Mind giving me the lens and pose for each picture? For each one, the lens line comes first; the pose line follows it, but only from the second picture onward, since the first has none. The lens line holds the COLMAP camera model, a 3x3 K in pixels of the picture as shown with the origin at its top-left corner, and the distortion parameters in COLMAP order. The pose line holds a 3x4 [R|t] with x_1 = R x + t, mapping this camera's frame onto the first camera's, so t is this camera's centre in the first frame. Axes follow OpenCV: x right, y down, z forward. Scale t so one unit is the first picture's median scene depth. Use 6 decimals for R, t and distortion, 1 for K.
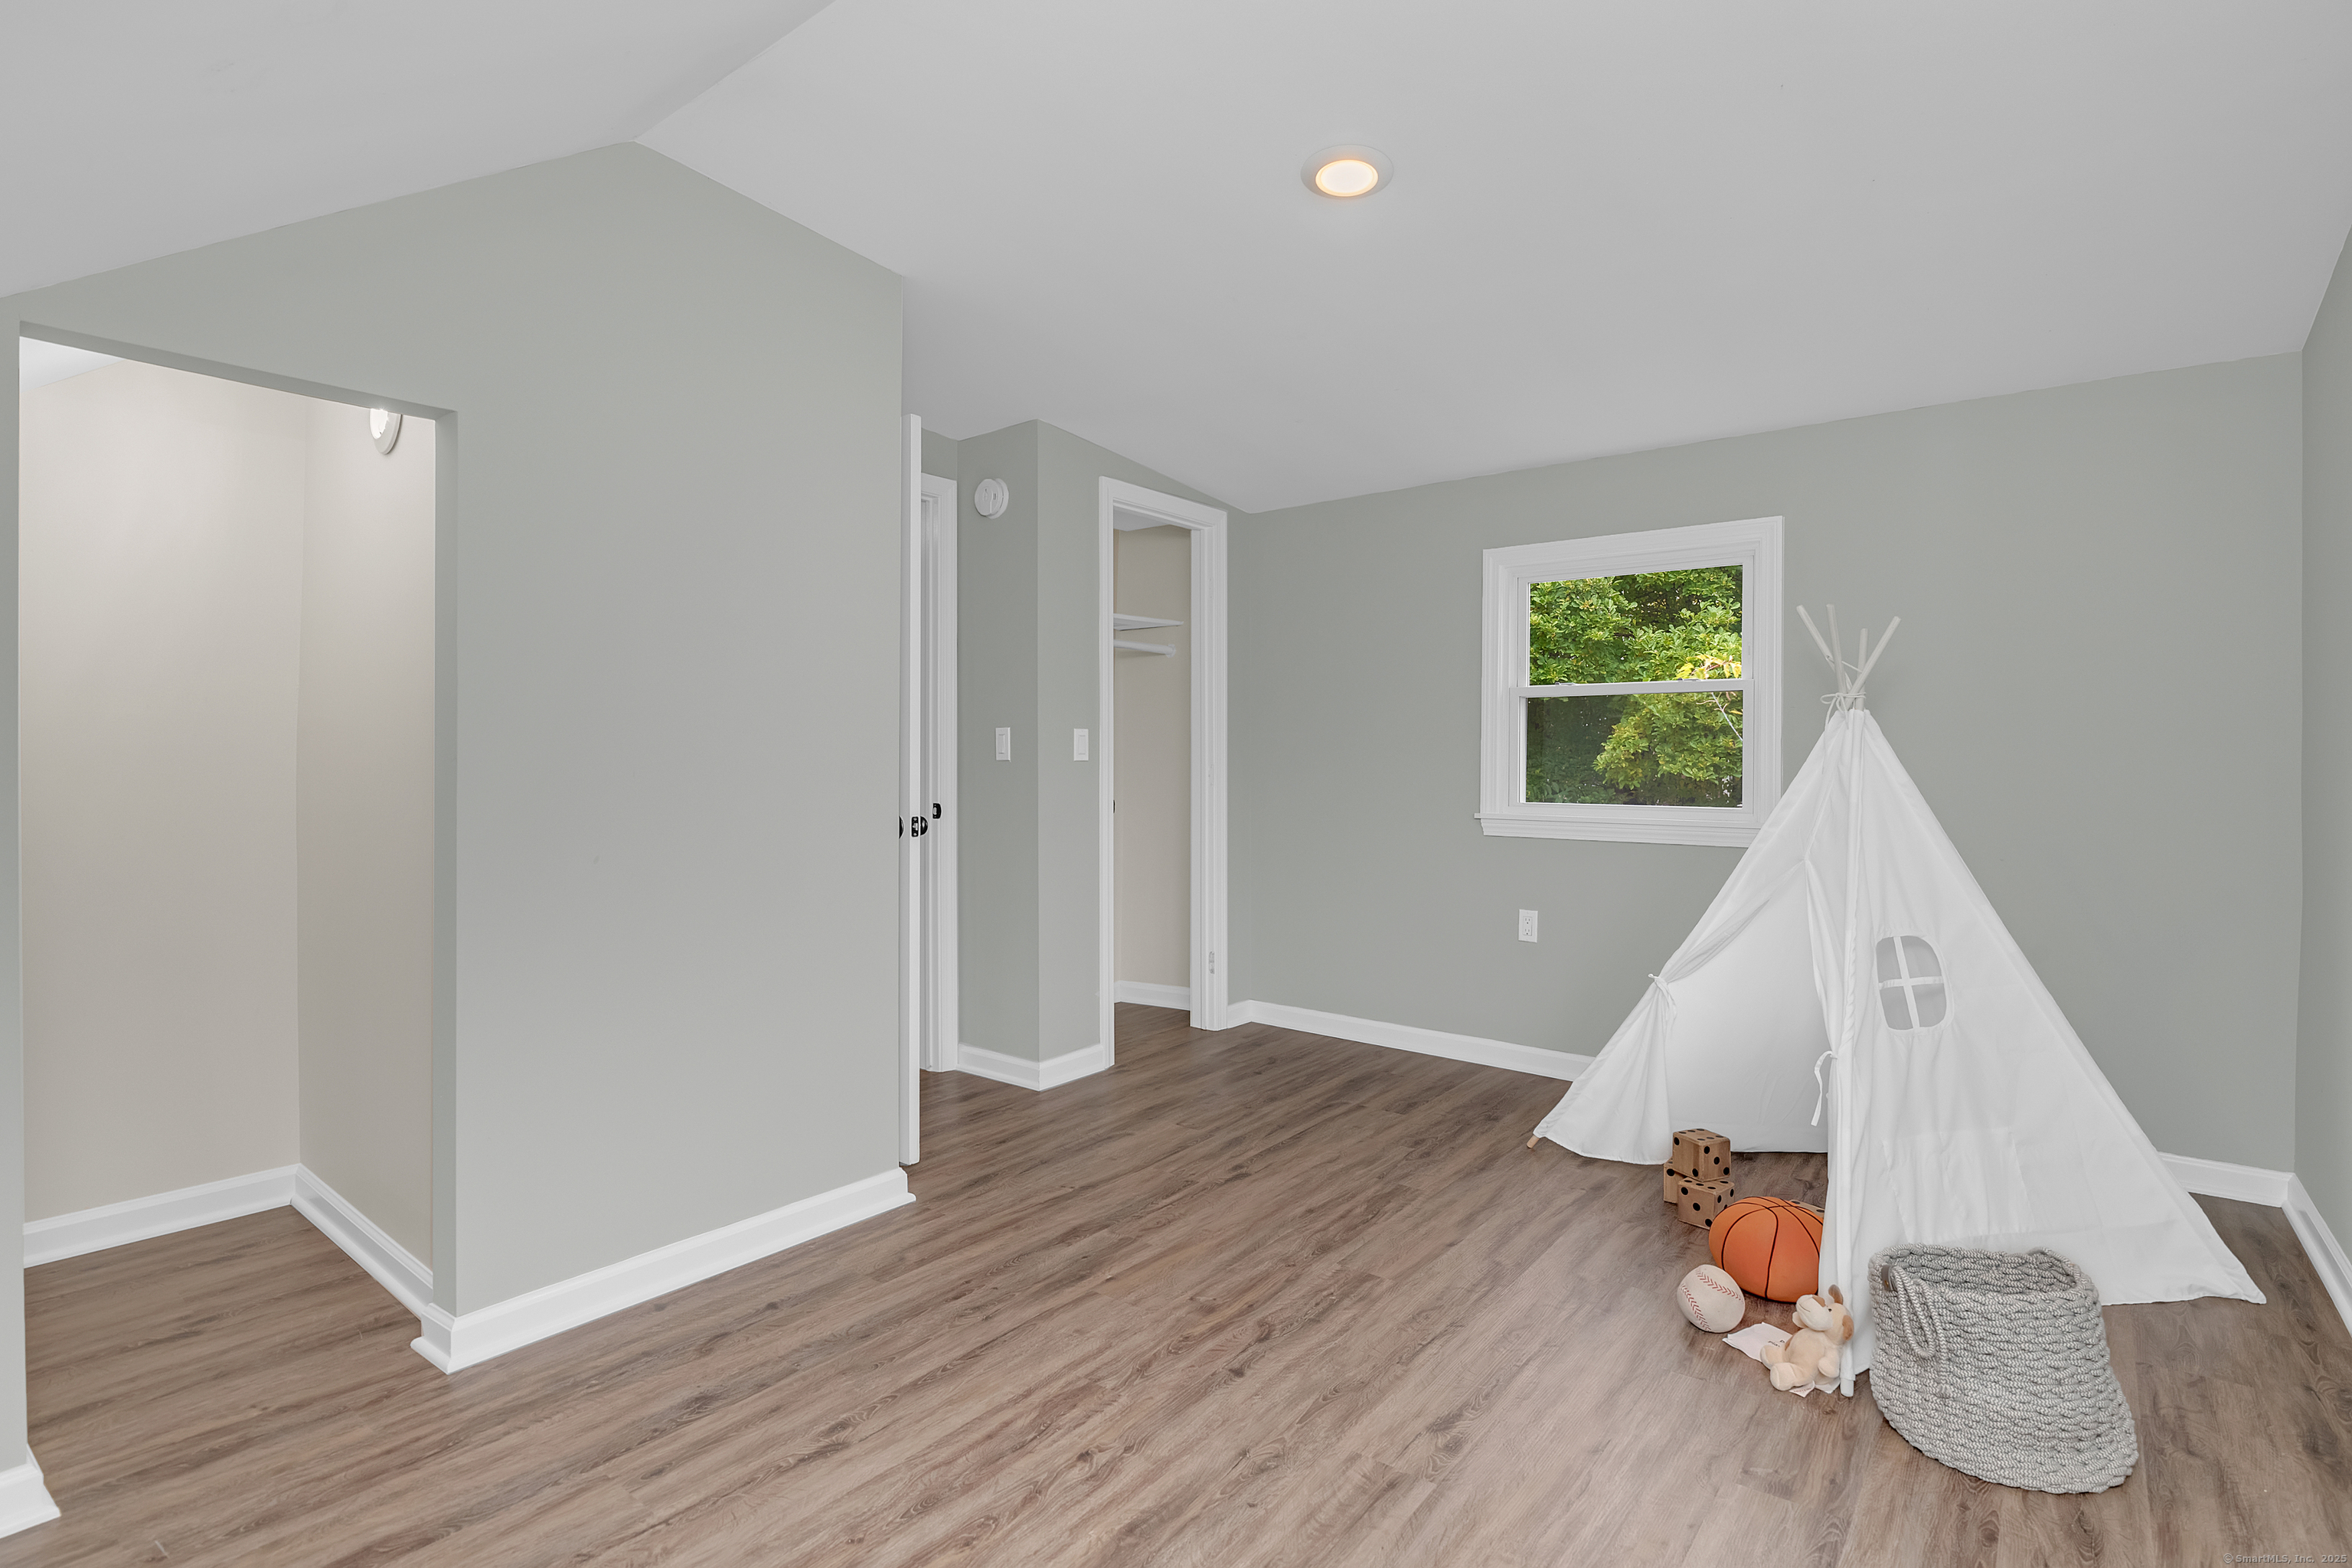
lens RADIAL K [[1157.8, 0, 1199.5], [0, 1157.8, 763.7], [0, 0, 1]] dist [-0.018203, -0.000898]
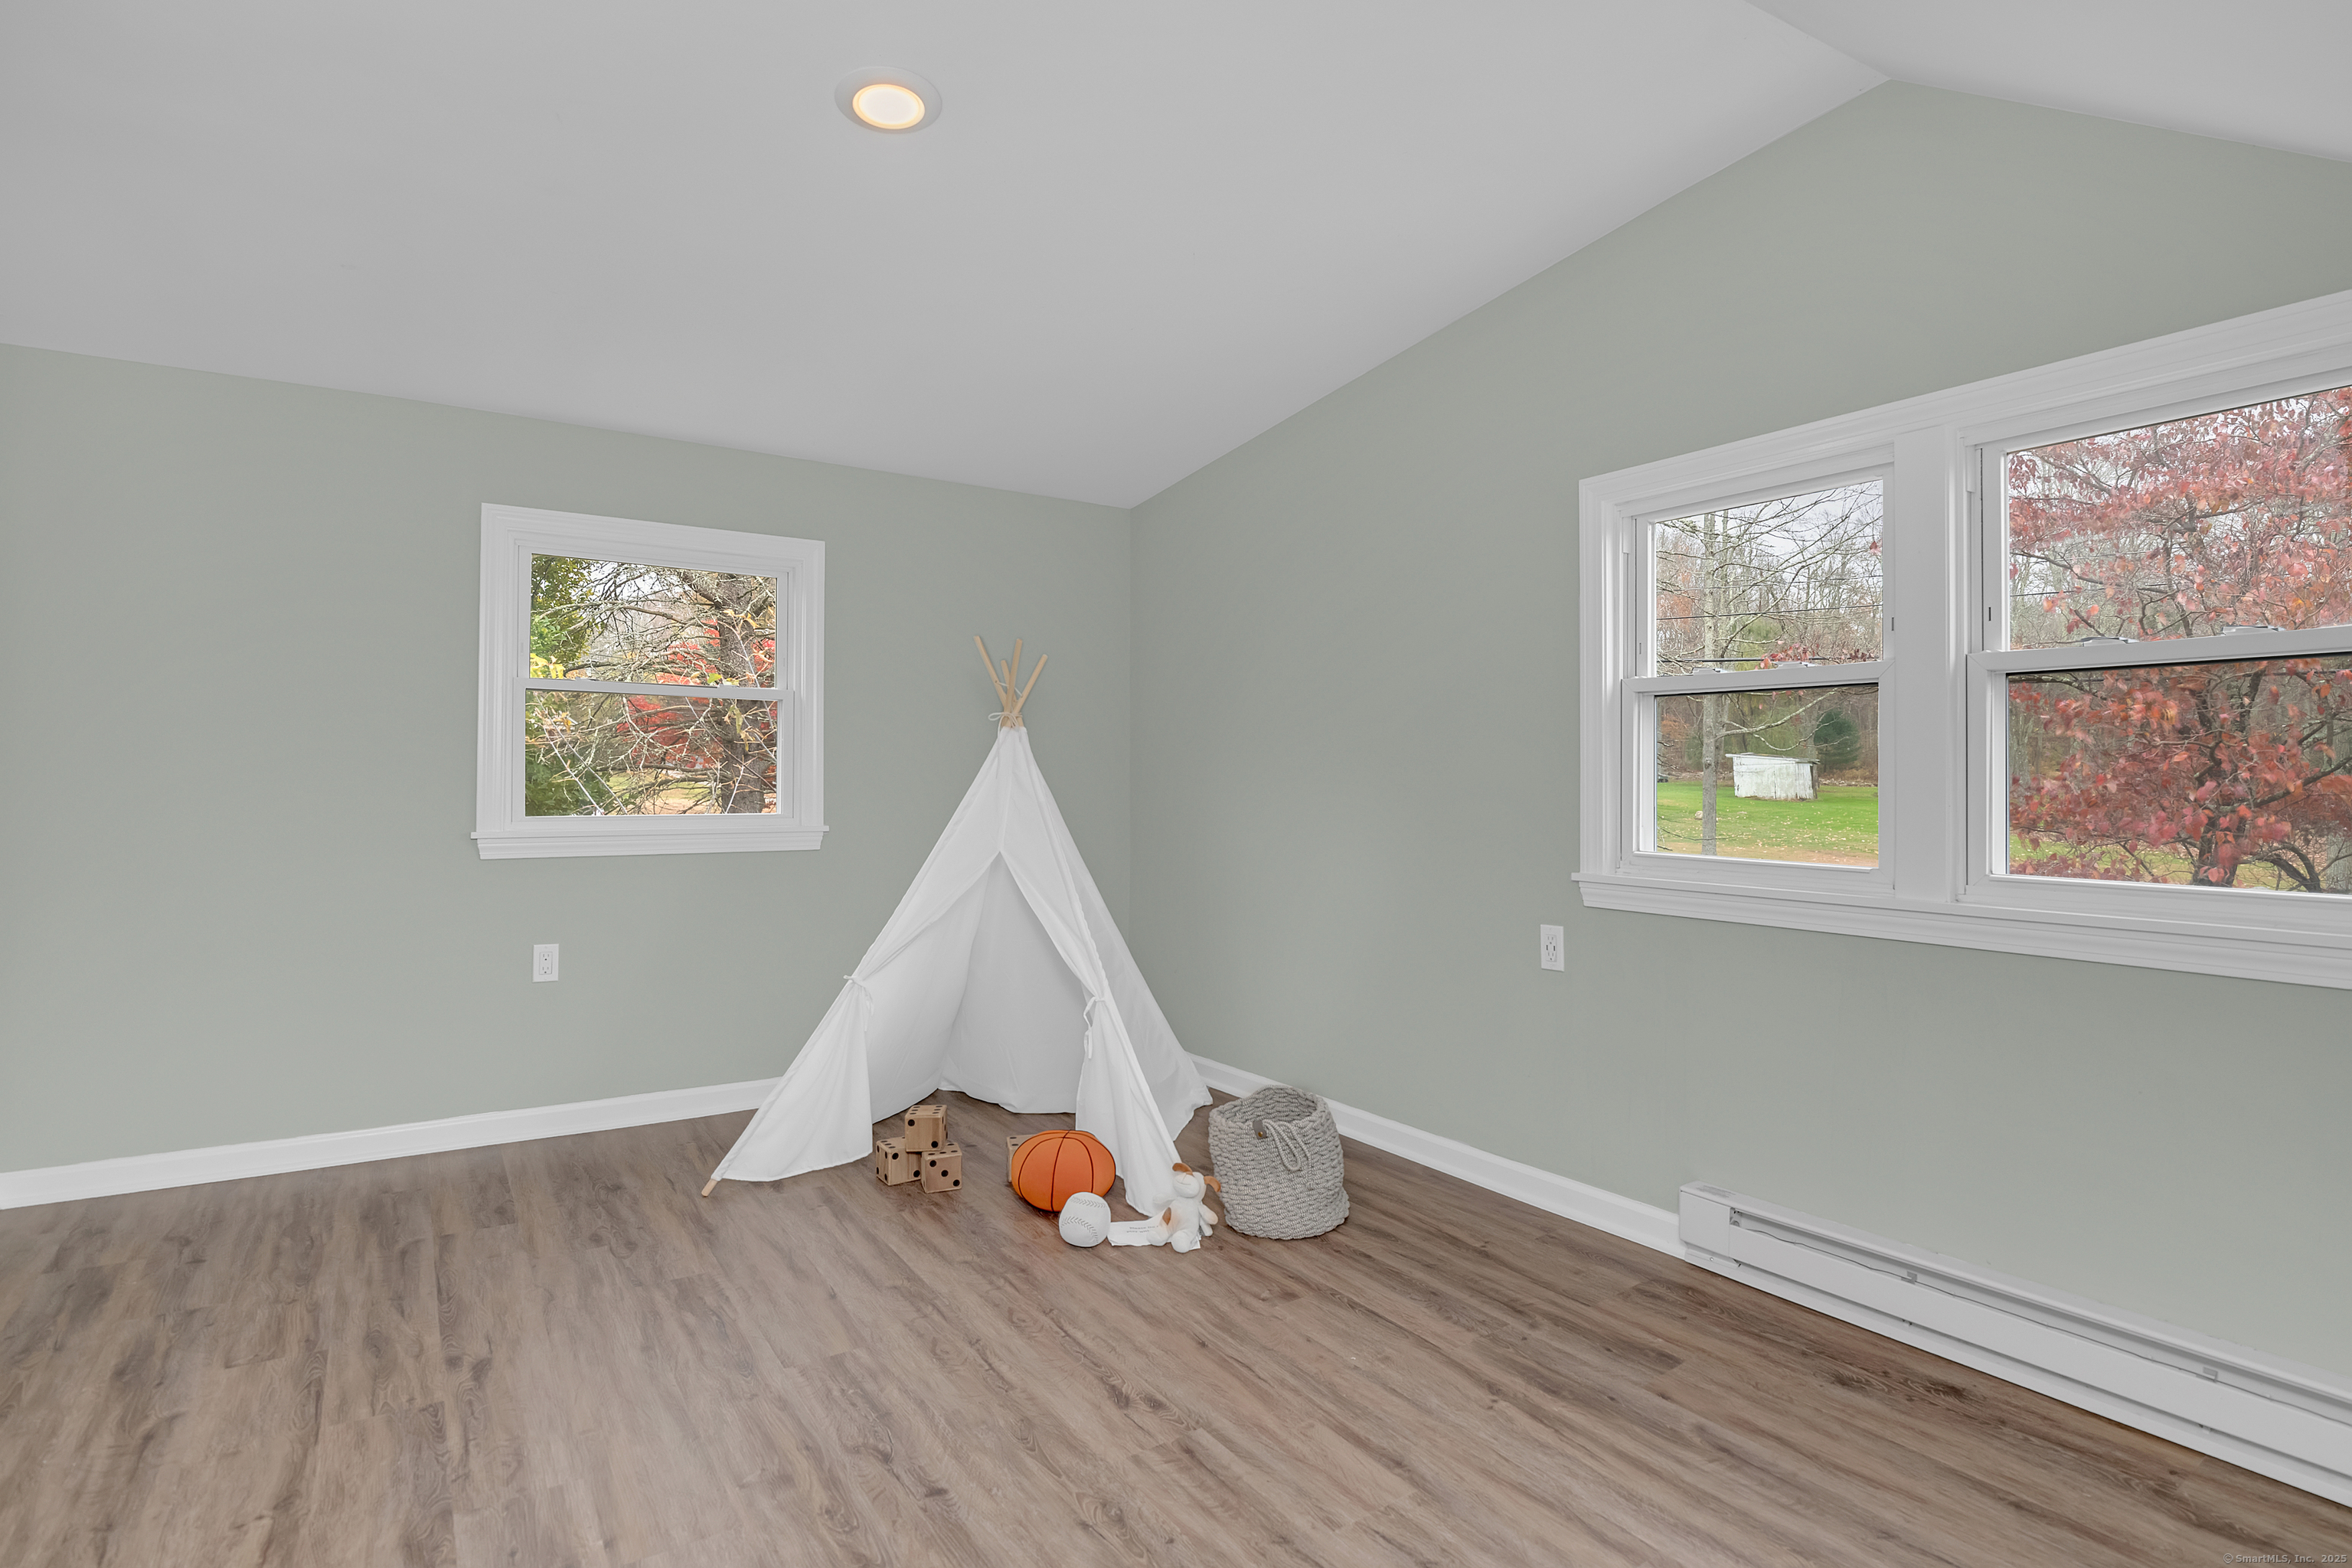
lens RADIAL K [[1157.8, 0, 1199.5], [0, 1157.8, 763.7], [0, 0, 1]] dist [-0.018203, -0.000898]
pose [[0.312151, 0.007552, 0.950002, -0.461778], [-0.000227, 0.999969, -0.007875, 0.002234], [-0.950032, 0.002242, 0.312143, 0.362475]]
